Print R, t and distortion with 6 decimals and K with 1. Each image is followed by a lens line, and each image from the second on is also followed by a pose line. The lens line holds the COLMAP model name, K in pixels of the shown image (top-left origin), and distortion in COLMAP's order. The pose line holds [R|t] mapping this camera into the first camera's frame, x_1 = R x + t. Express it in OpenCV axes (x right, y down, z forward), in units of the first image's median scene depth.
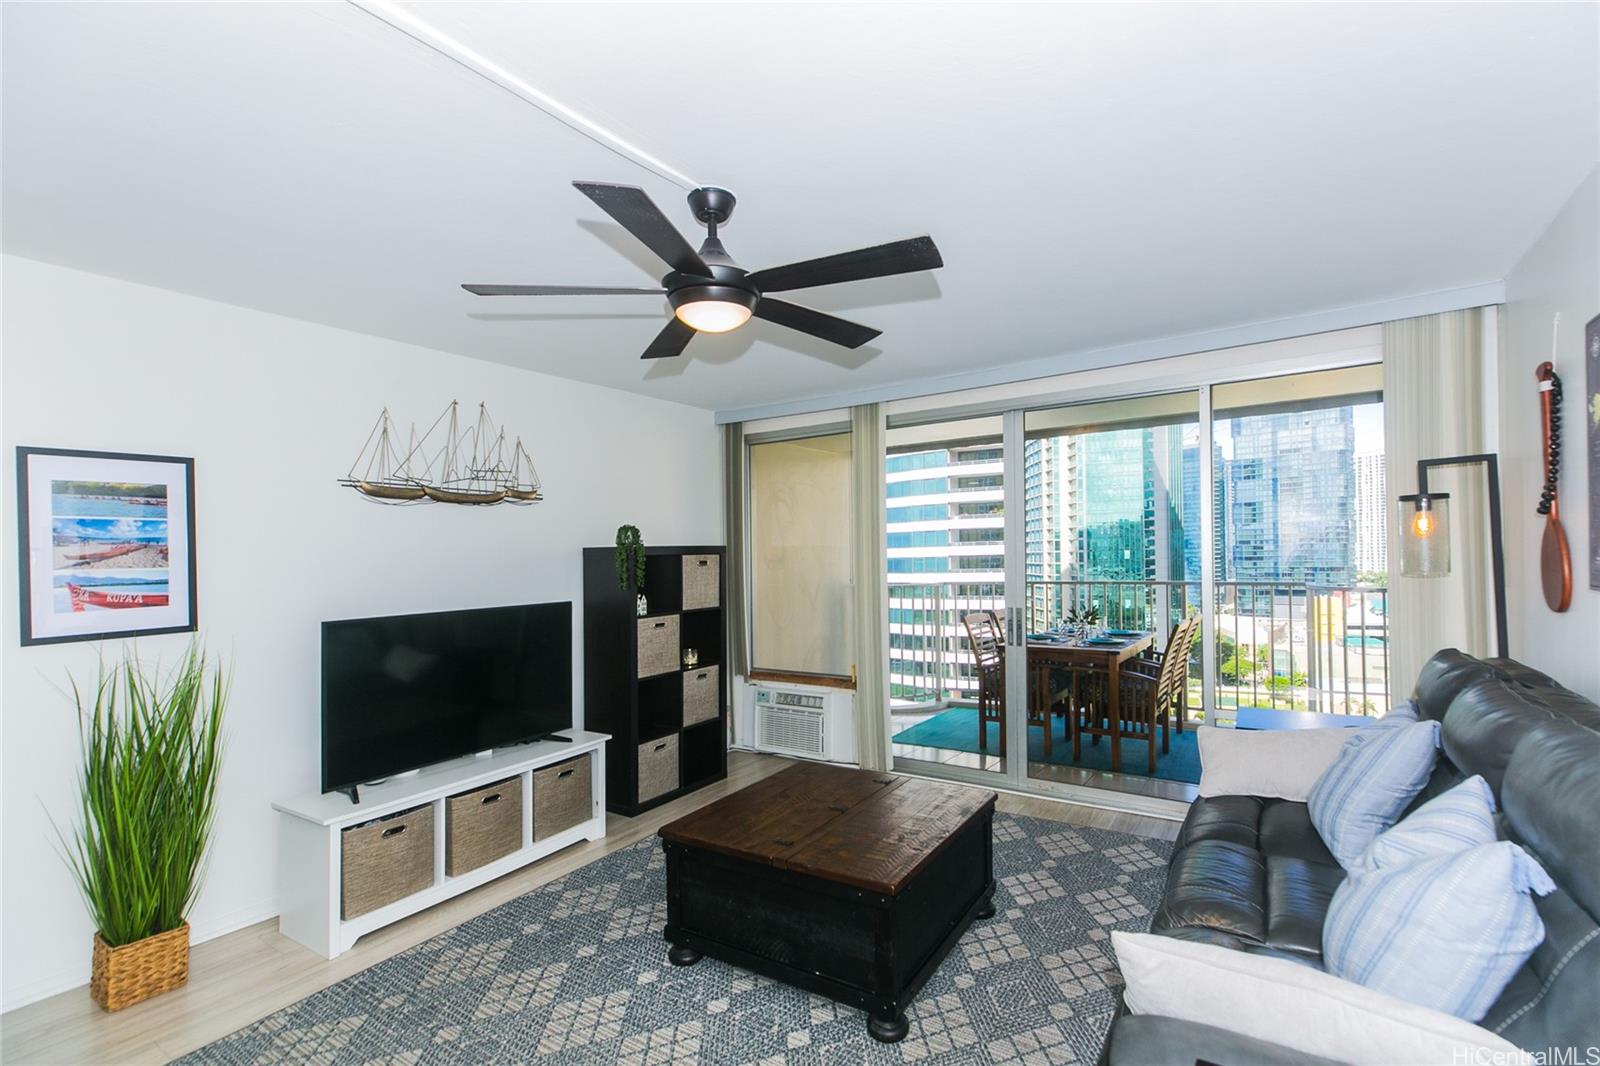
lens RADIAL K [[715.5, 0, 802.5], [0, 715.5, 567.4], [0, 0, 1]] dist [0.023650, -0.010288]
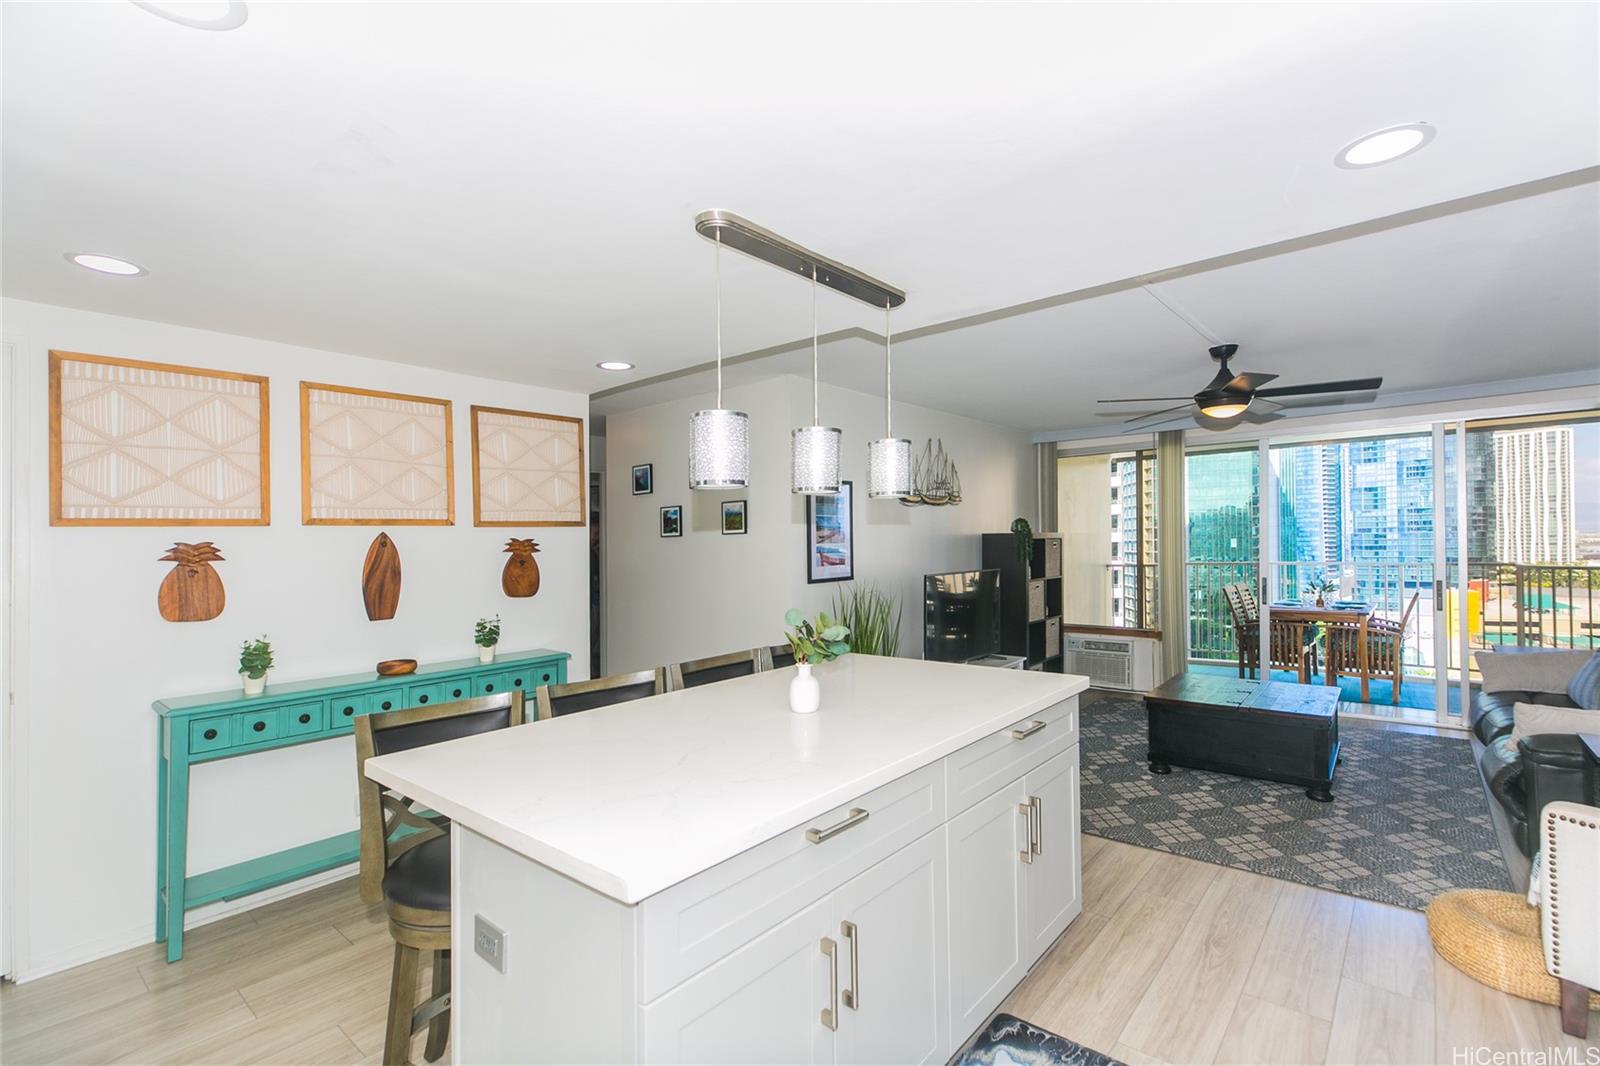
lens RADIAL K [[710.4, 0, 799.9], [0, 710.4, 554.9], [0, 0, 1]] dist [0.021665, -0.008816]
pose [[0.993405, 0.004488, -0.114569, -0.800773], [-0.004509, 0.999990, 0.000073, 0.029402], [0.114568, 0.000444, 0.993415, -0.770838]]
